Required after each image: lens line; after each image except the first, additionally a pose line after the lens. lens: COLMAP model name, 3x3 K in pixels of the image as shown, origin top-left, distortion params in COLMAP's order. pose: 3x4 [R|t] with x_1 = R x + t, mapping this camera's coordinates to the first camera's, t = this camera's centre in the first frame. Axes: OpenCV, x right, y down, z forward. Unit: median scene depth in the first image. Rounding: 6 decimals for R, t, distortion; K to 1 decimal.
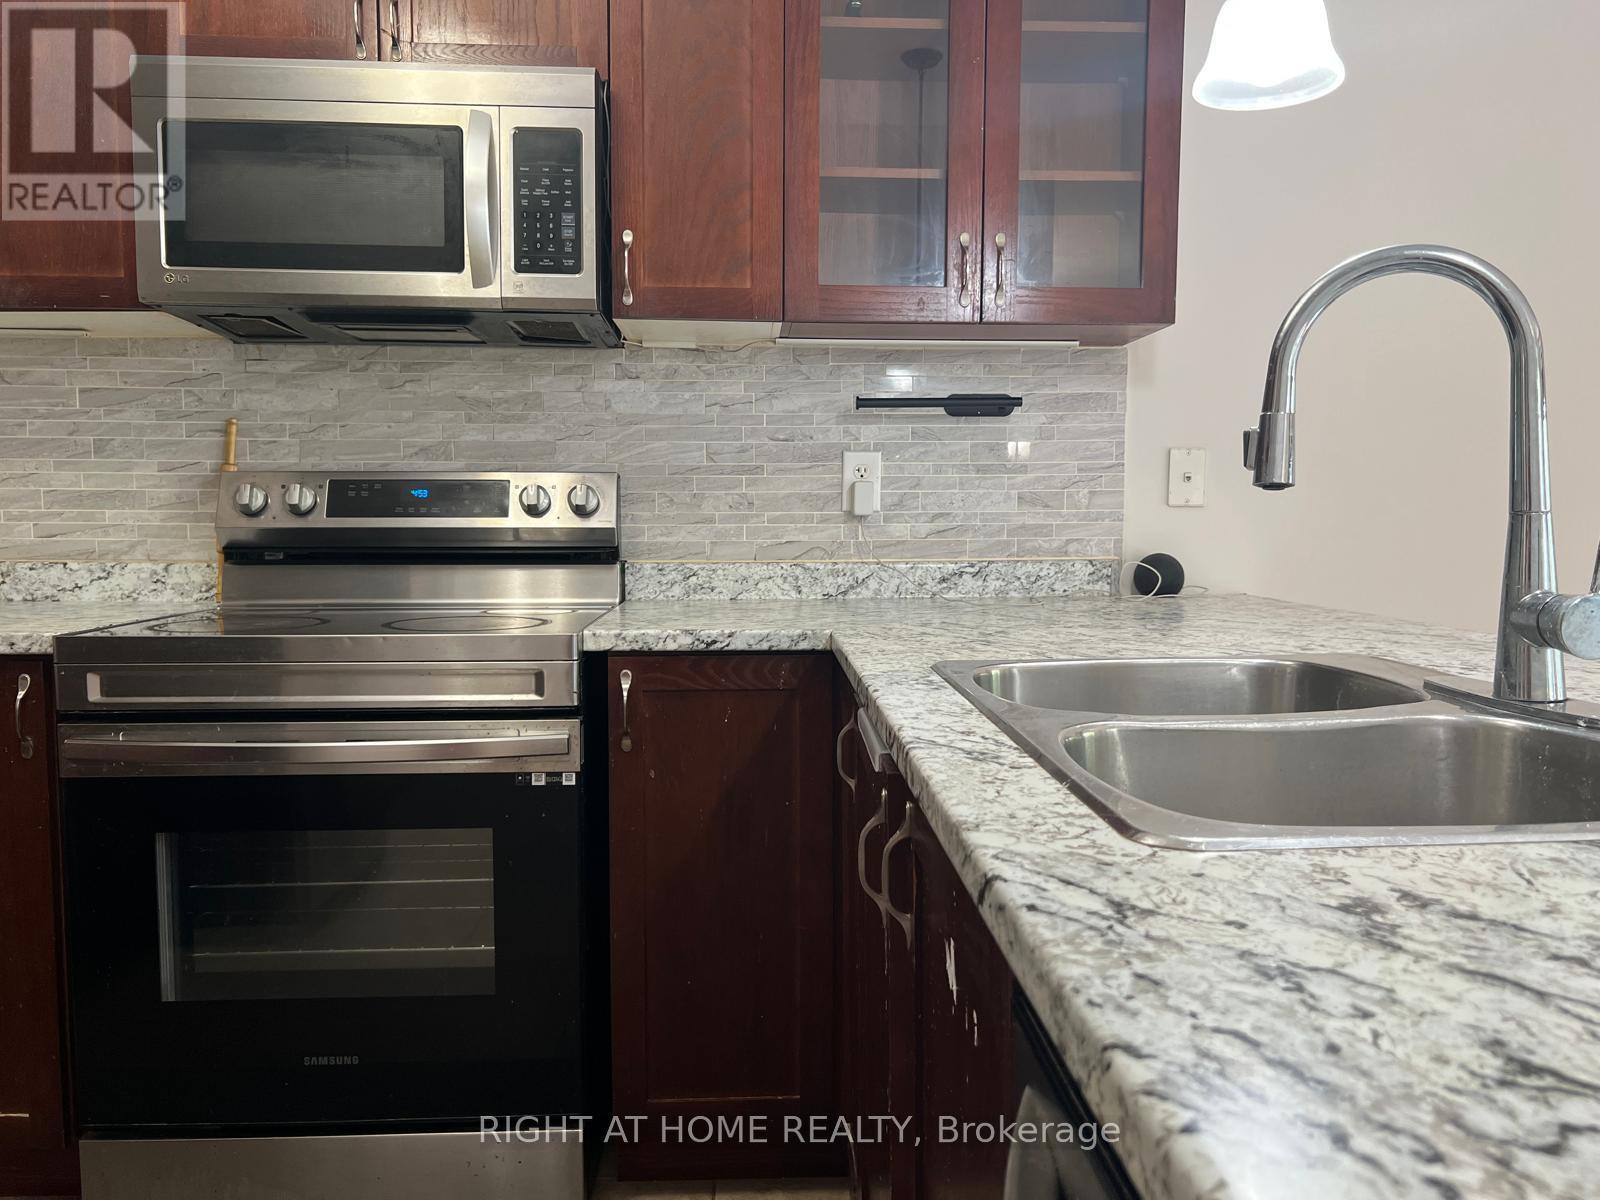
lens RADIAL K [[1205.7, 0, 812.6], [0, 1205.7, 611.2], [0, 0, 1]] dist [0.052510, -0.065667]
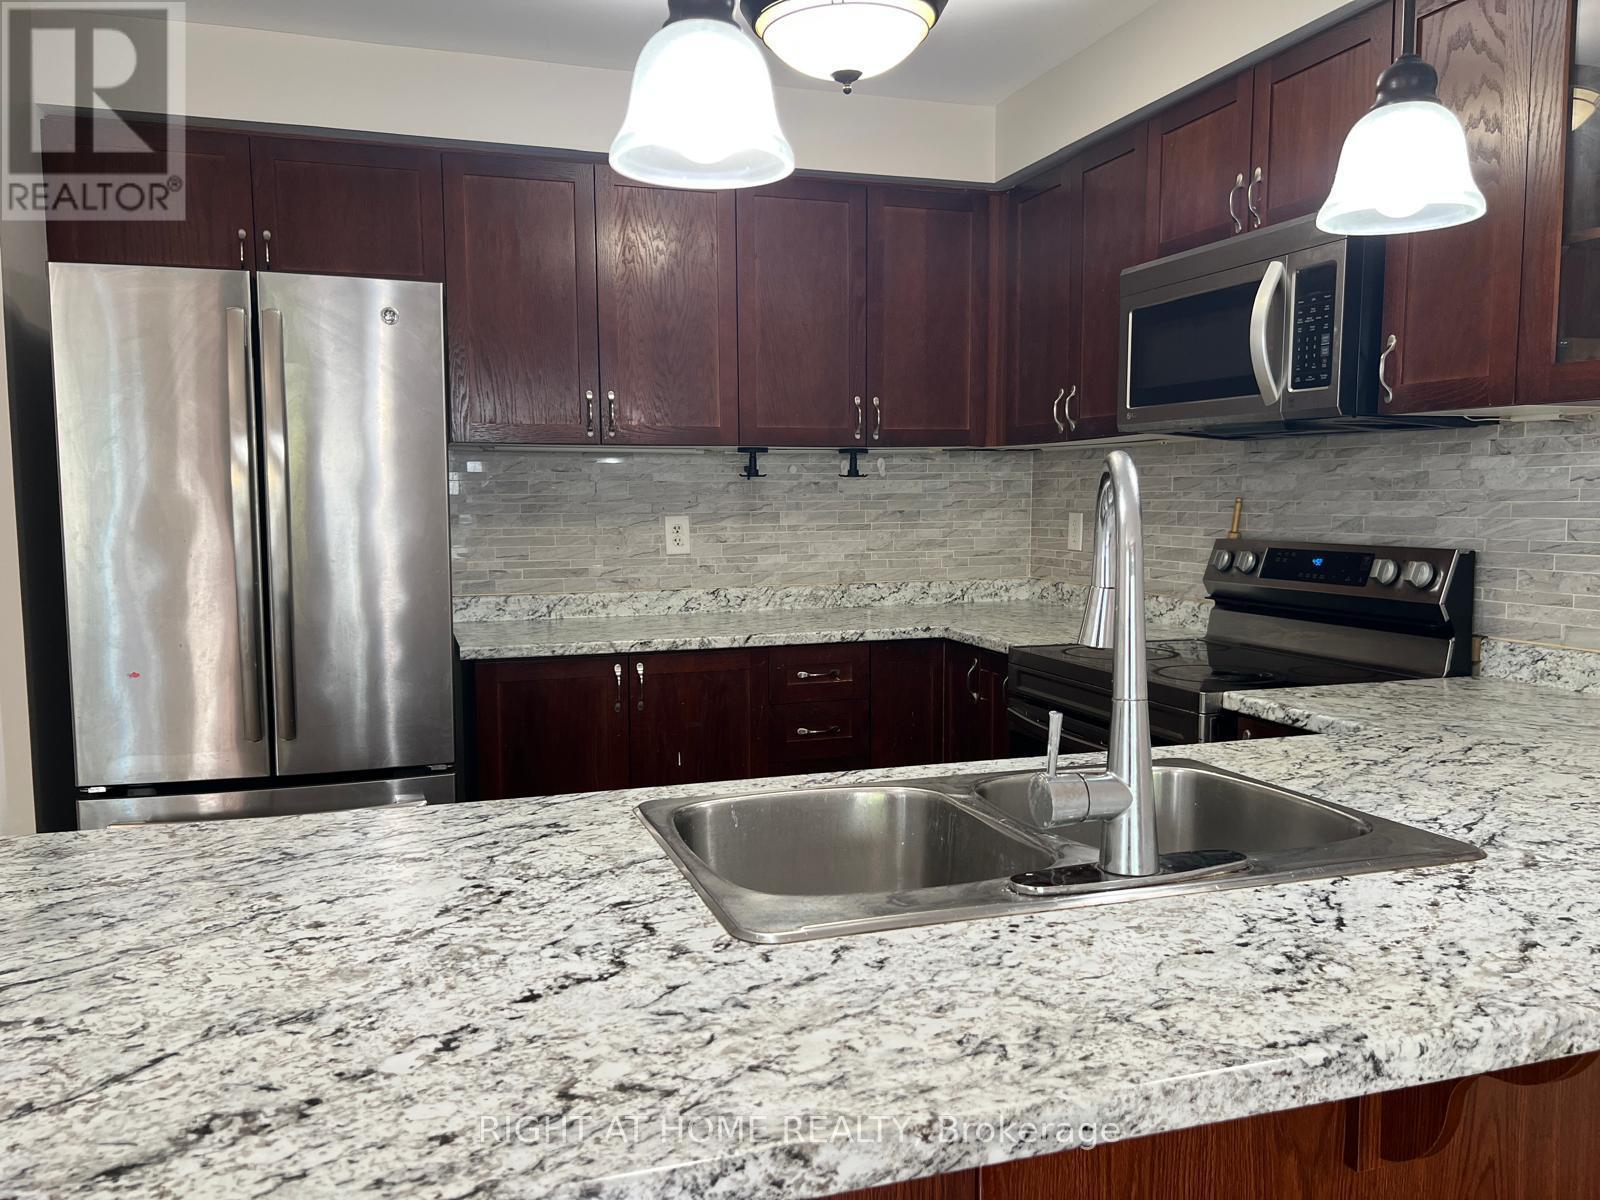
lens RADIAL K [[1205.7, 0, 791.6], [0, 1205.7, 613.3], [0, 0, 1]] dist [0.052510, -0.065667]
pose [[0.260824, 0.091578, -0.961033, 0.681050], [-0.075966, 0.994351, 0.074135, -0.094724], [0.962393, 0.053670, 0.266308, 0.185585]]
